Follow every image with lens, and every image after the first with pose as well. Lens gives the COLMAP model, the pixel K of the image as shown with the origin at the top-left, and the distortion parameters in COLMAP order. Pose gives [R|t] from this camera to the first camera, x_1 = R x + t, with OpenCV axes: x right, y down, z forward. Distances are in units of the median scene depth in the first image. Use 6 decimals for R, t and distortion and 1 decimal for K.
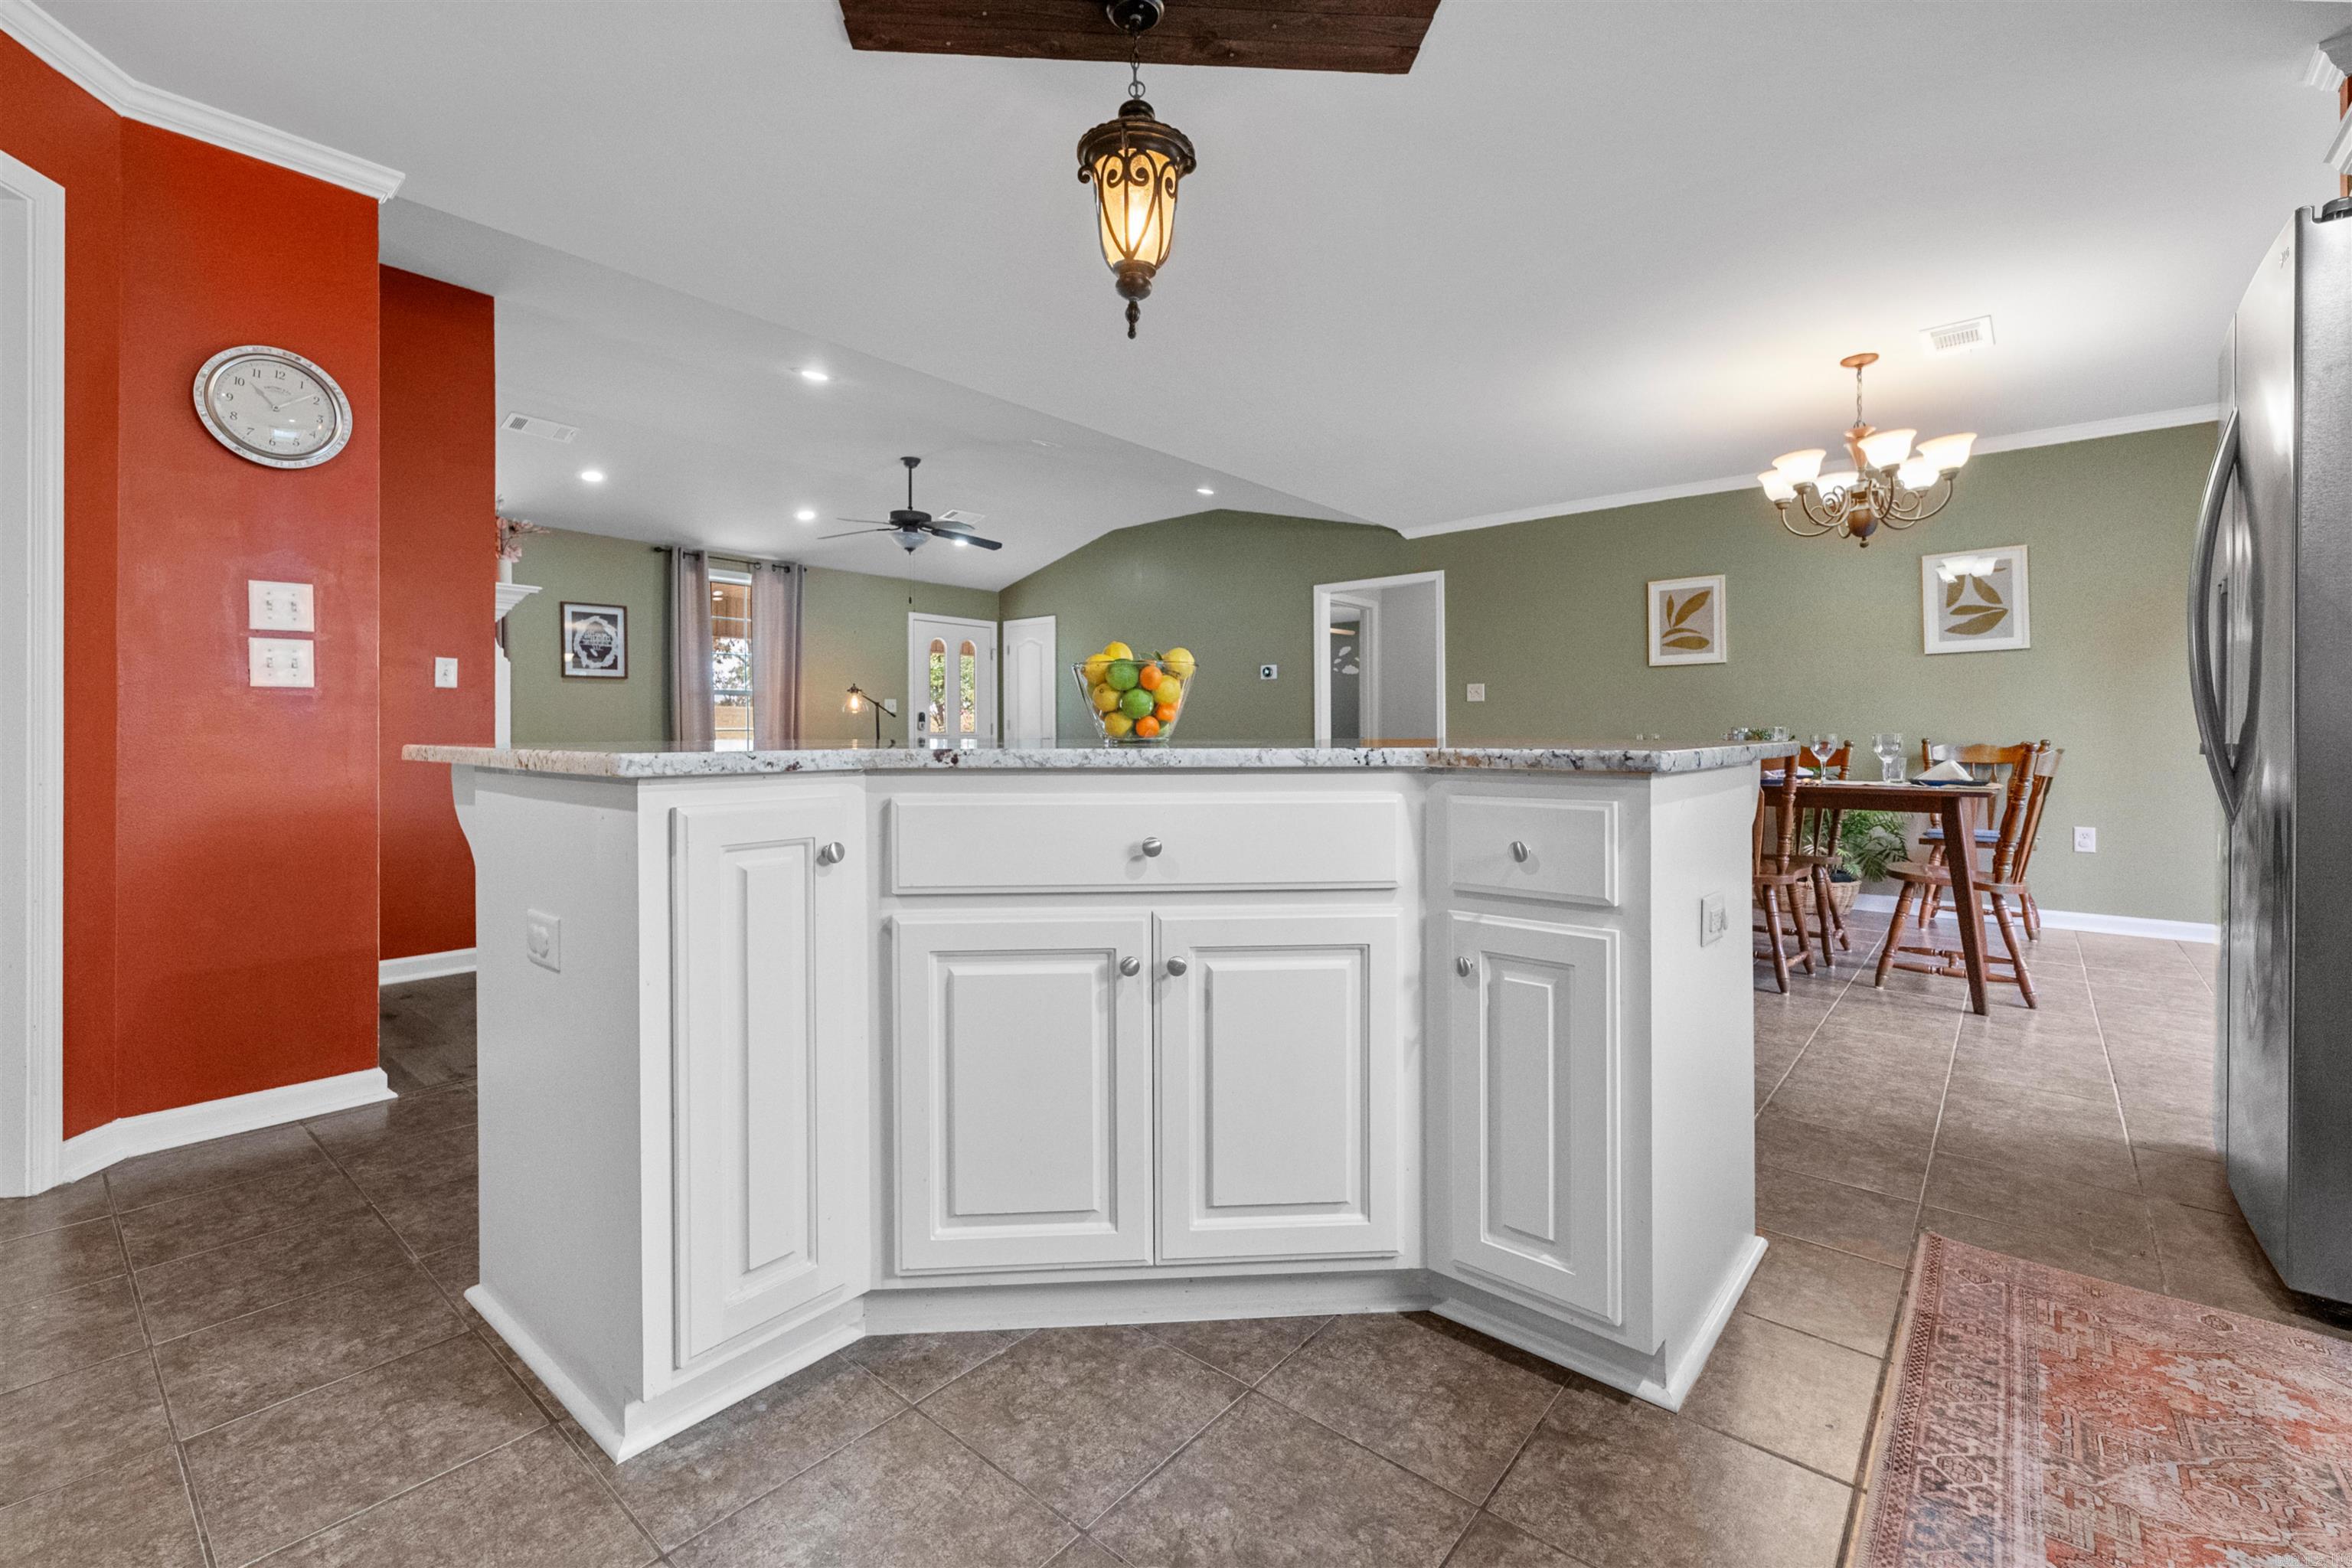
lens RADIAL K [[993.6, 0, 1158.0], [0, 993.6, 741.5], [0, 0, 1]] dist [0.007528, 0.000103]
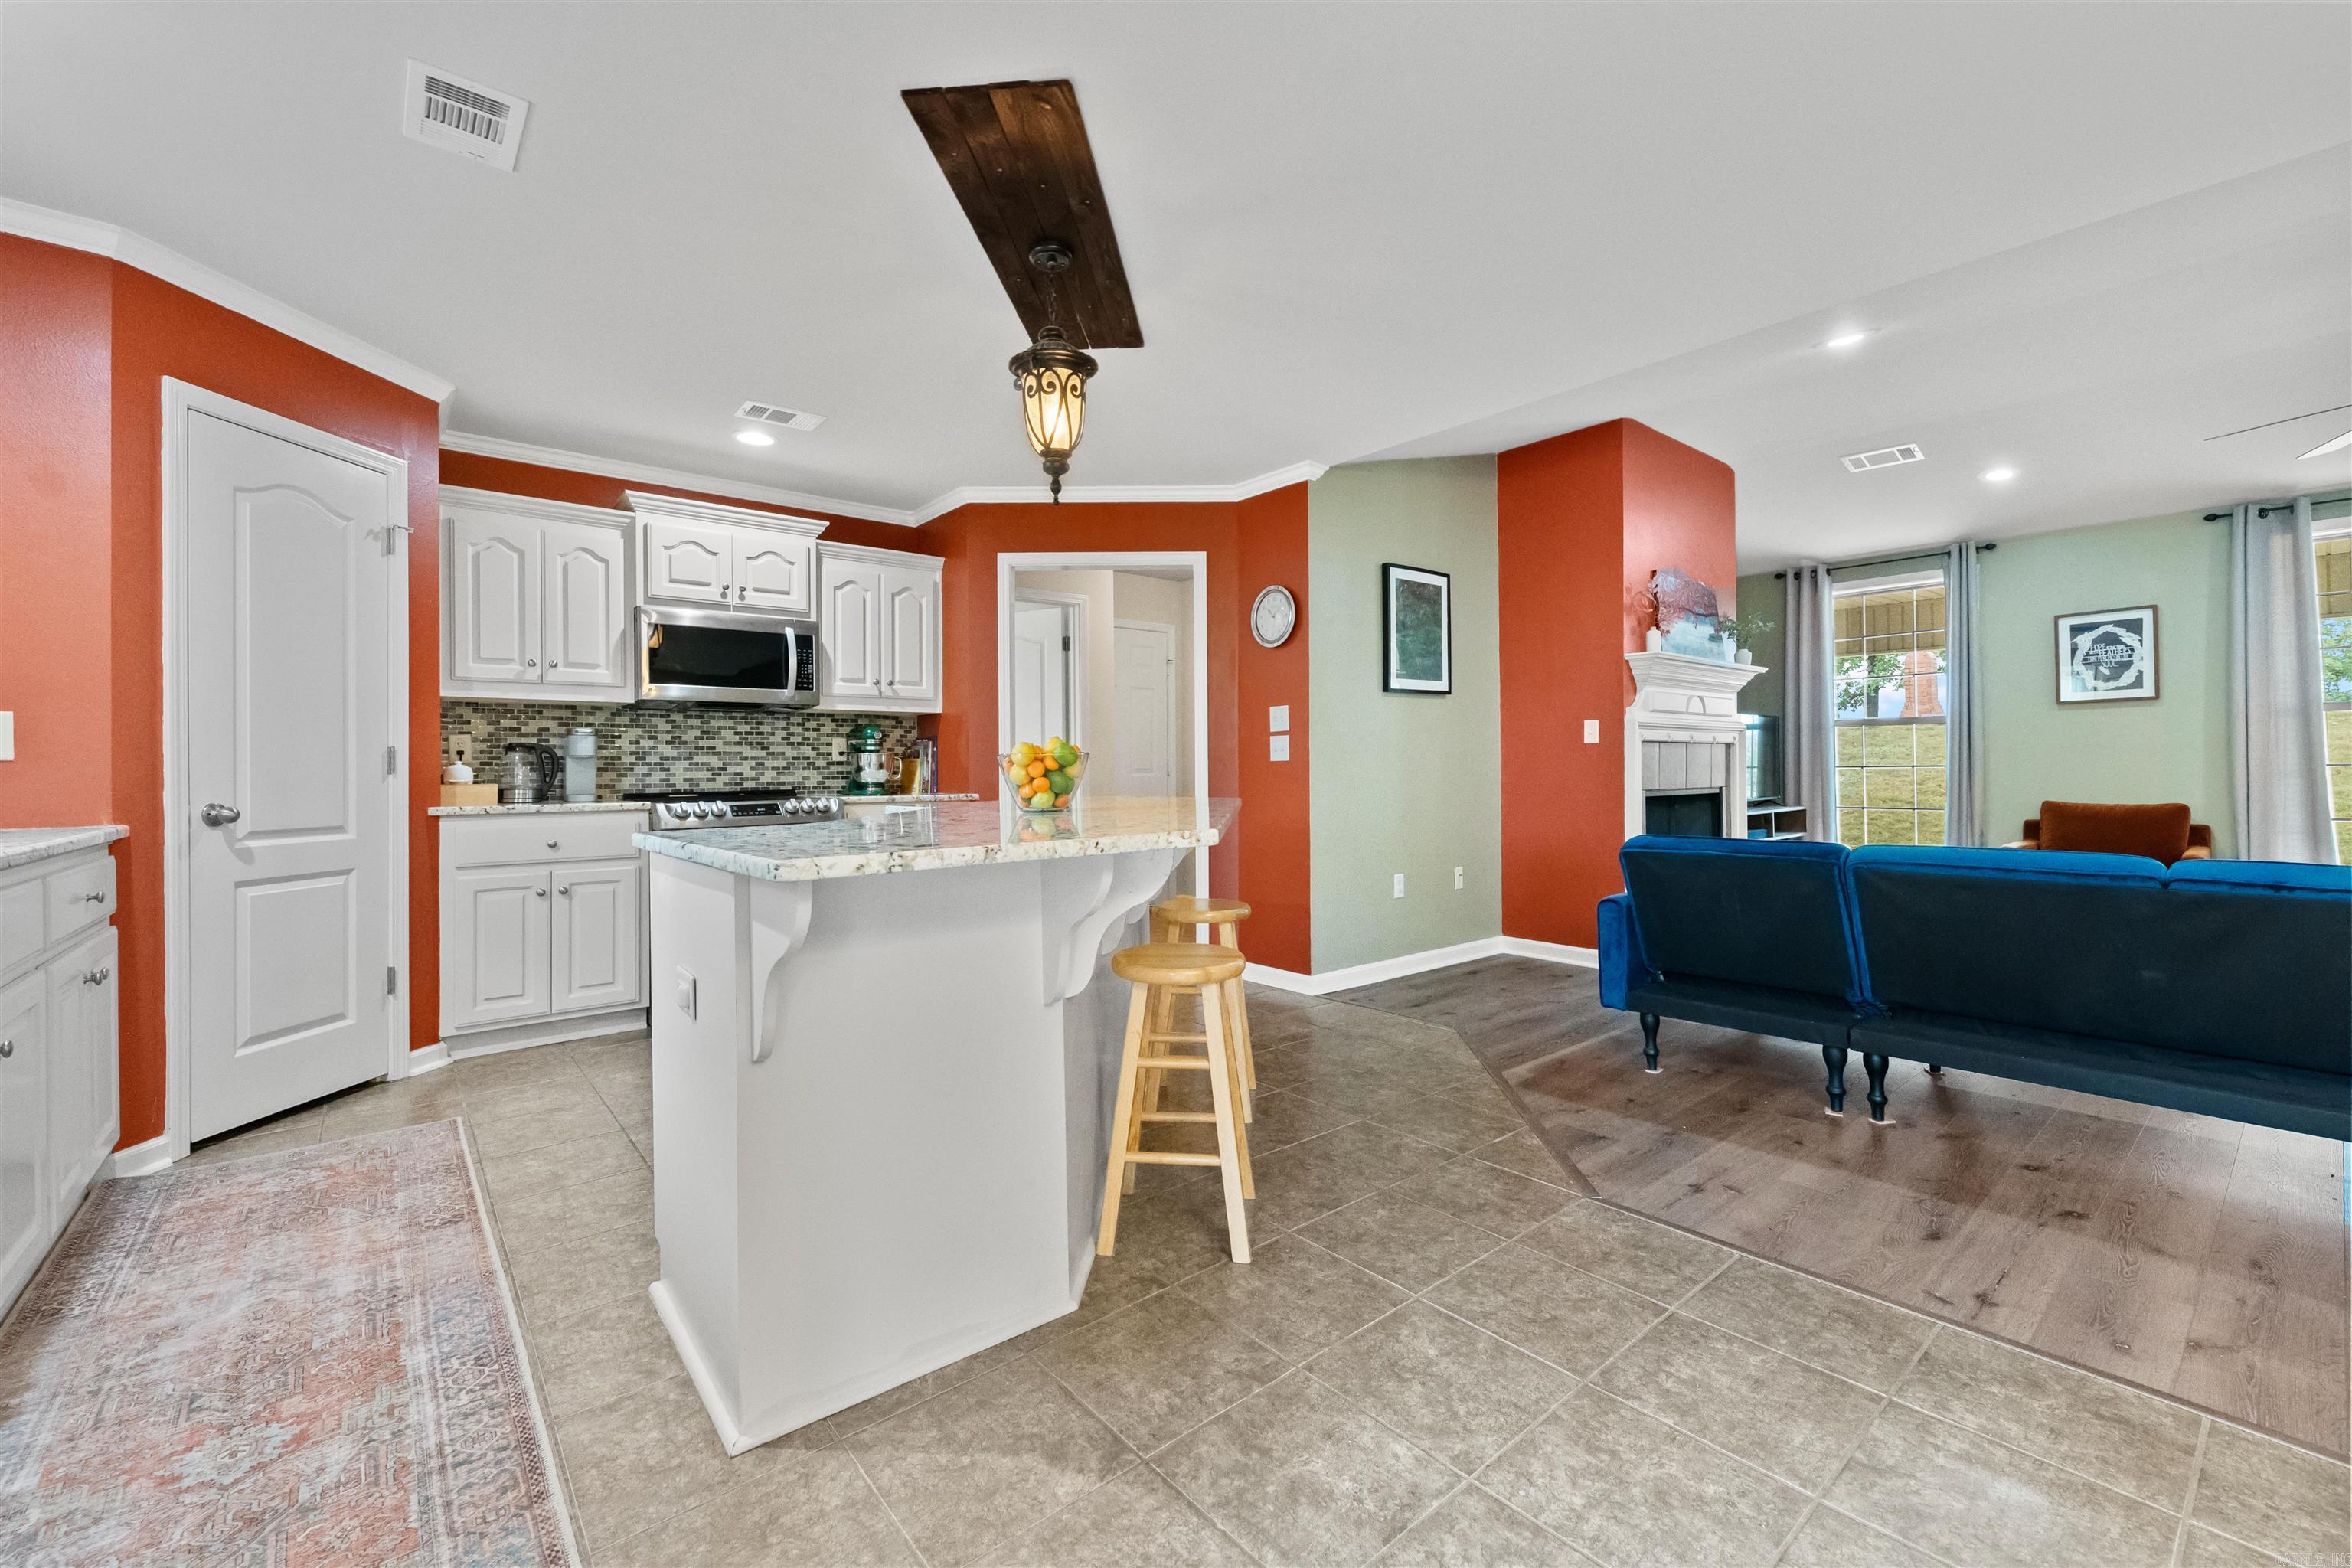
lens RADIAL K [[966.5, 0, 1175.9], [0, 966.5, 763.0], [0, 0, 1]] dist [0.001550, 0.000039]
pose [[-0.165477, -0.000798, -0.986213, 0.401872], [0.005911, 0.999981, -0.001801, -0.020066], [0.986196, -0.006128, -0.165469, 0.453980]]
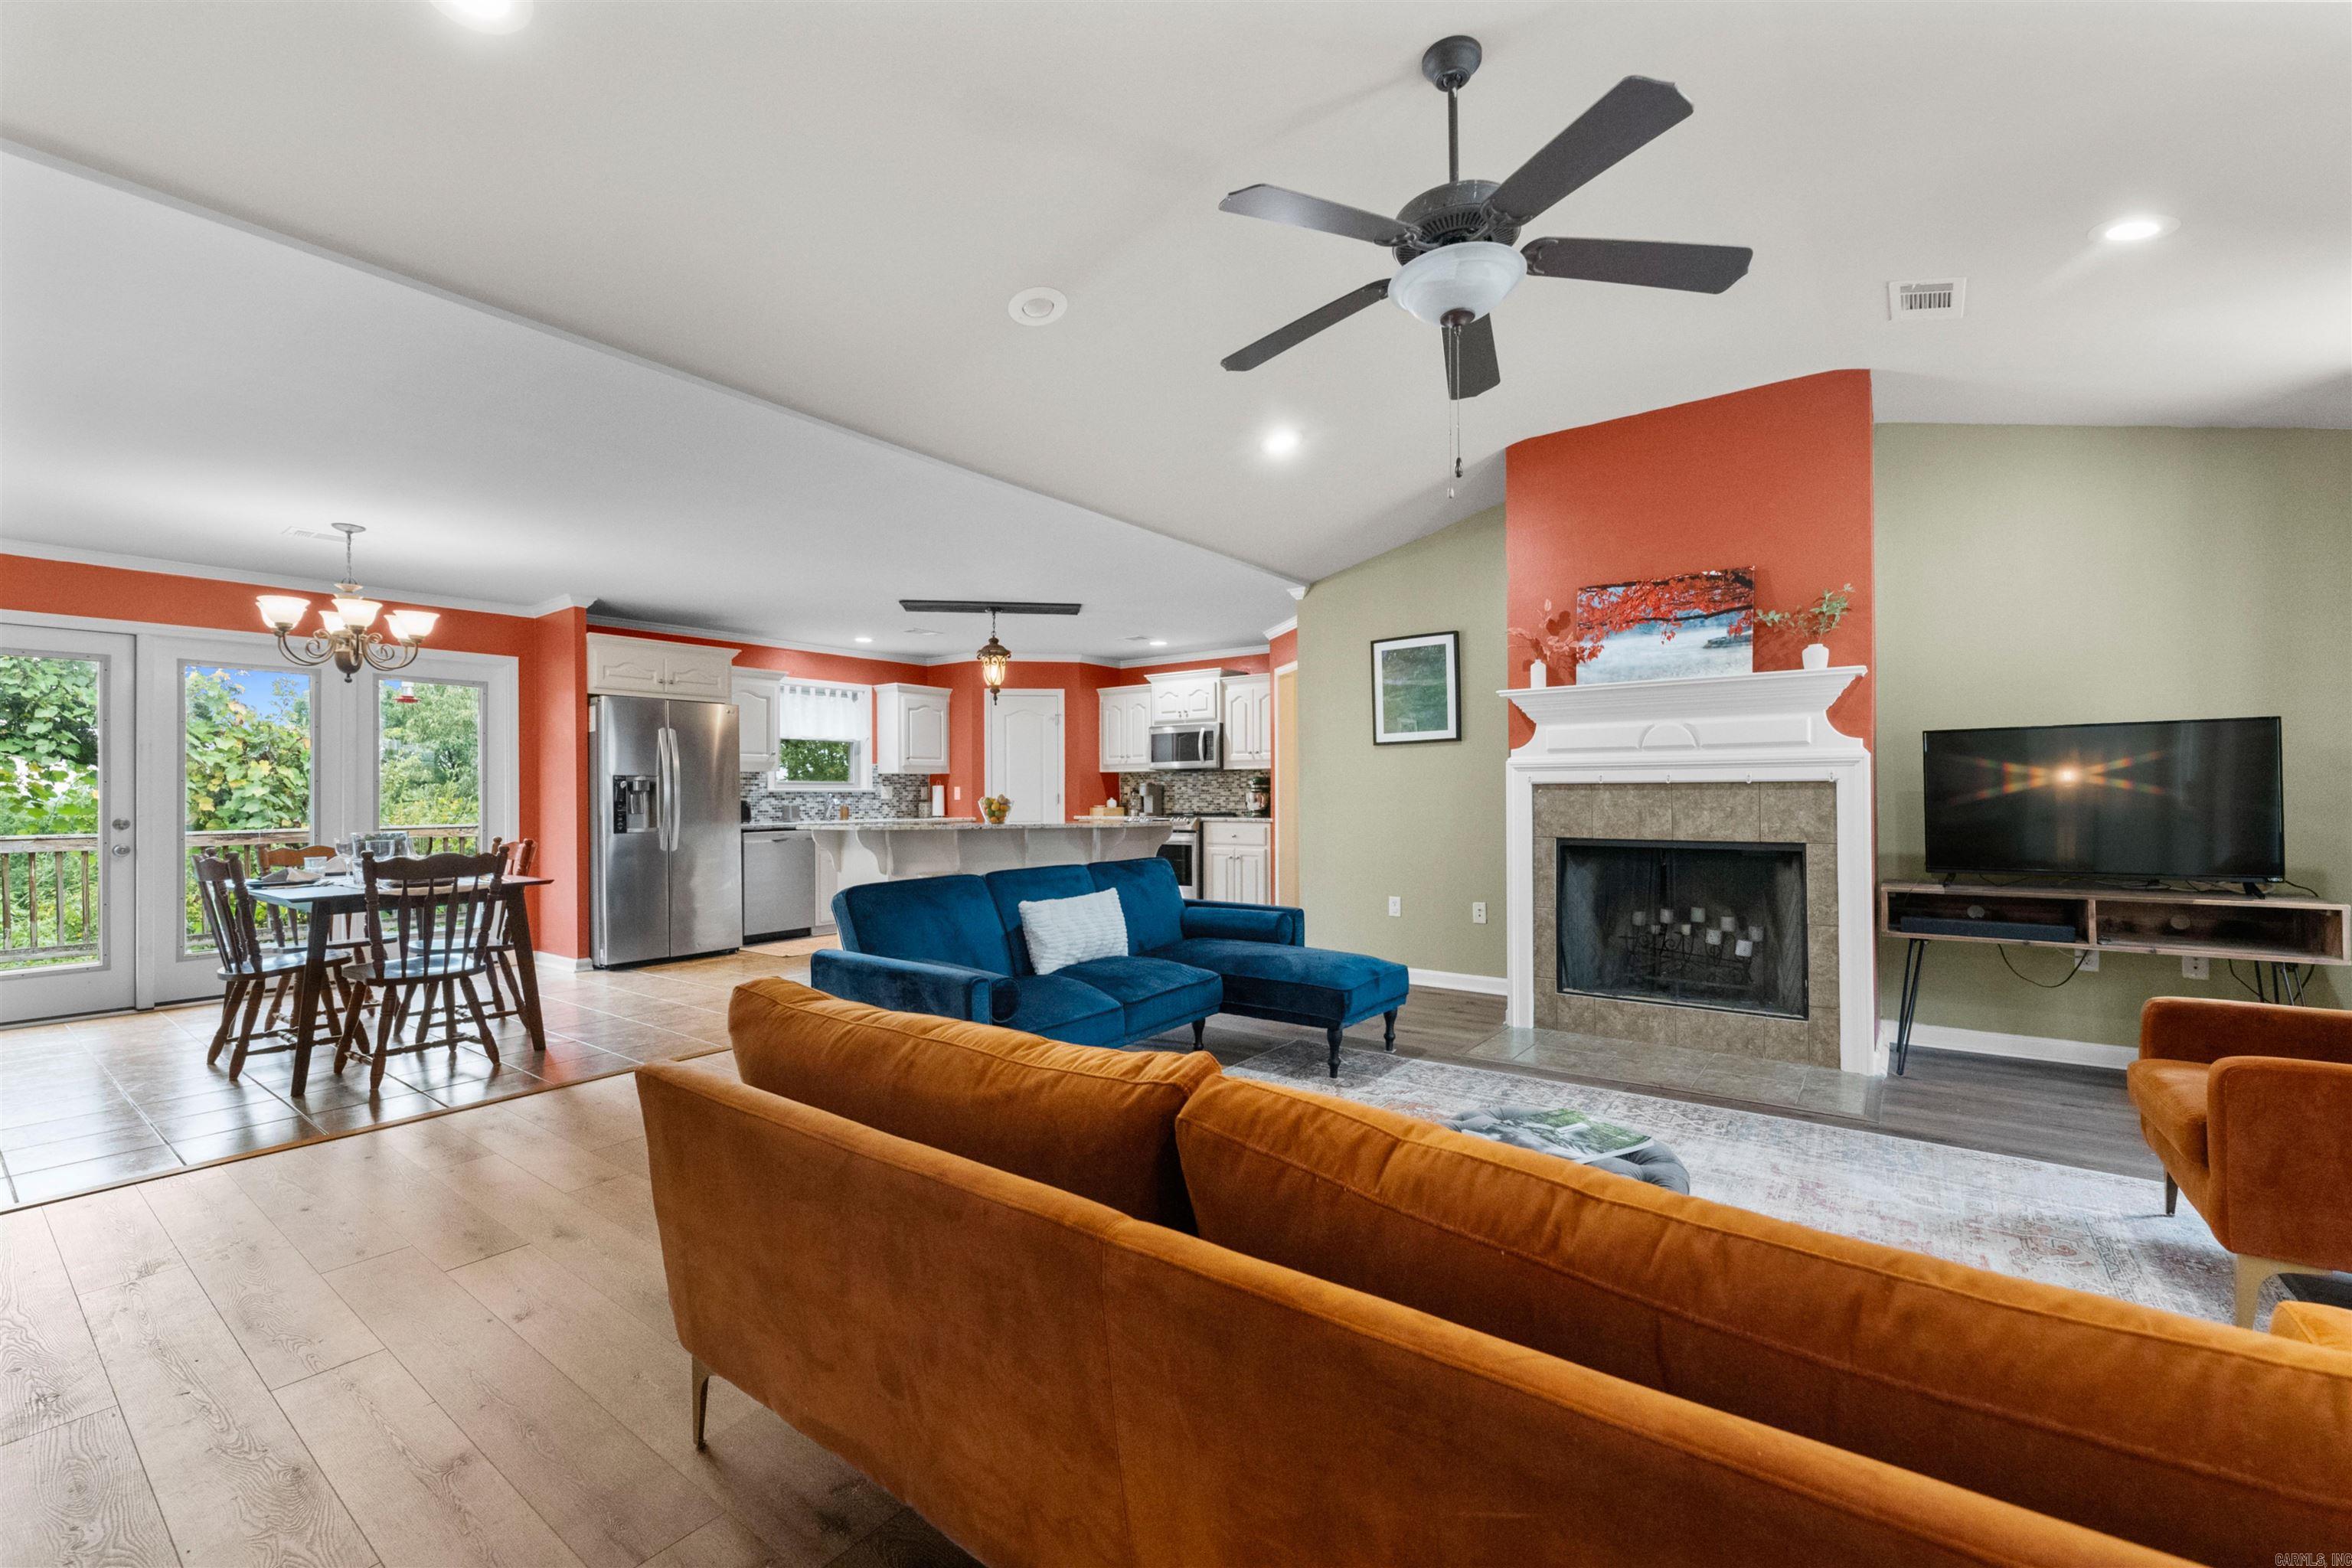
lens RADIAL K [[971.7, 0, 1177.5], [0, 971.7, 784.5], [0, 0, 1]] dist [-0.001654, -0.000824]
pose [[-0.997562, 0.008742, -0.069241, -0.138597], [0.009251, 0.999933, -0.007026, -0.034607], [0.069175, -0.007649, -0.997575, 1.450017]]
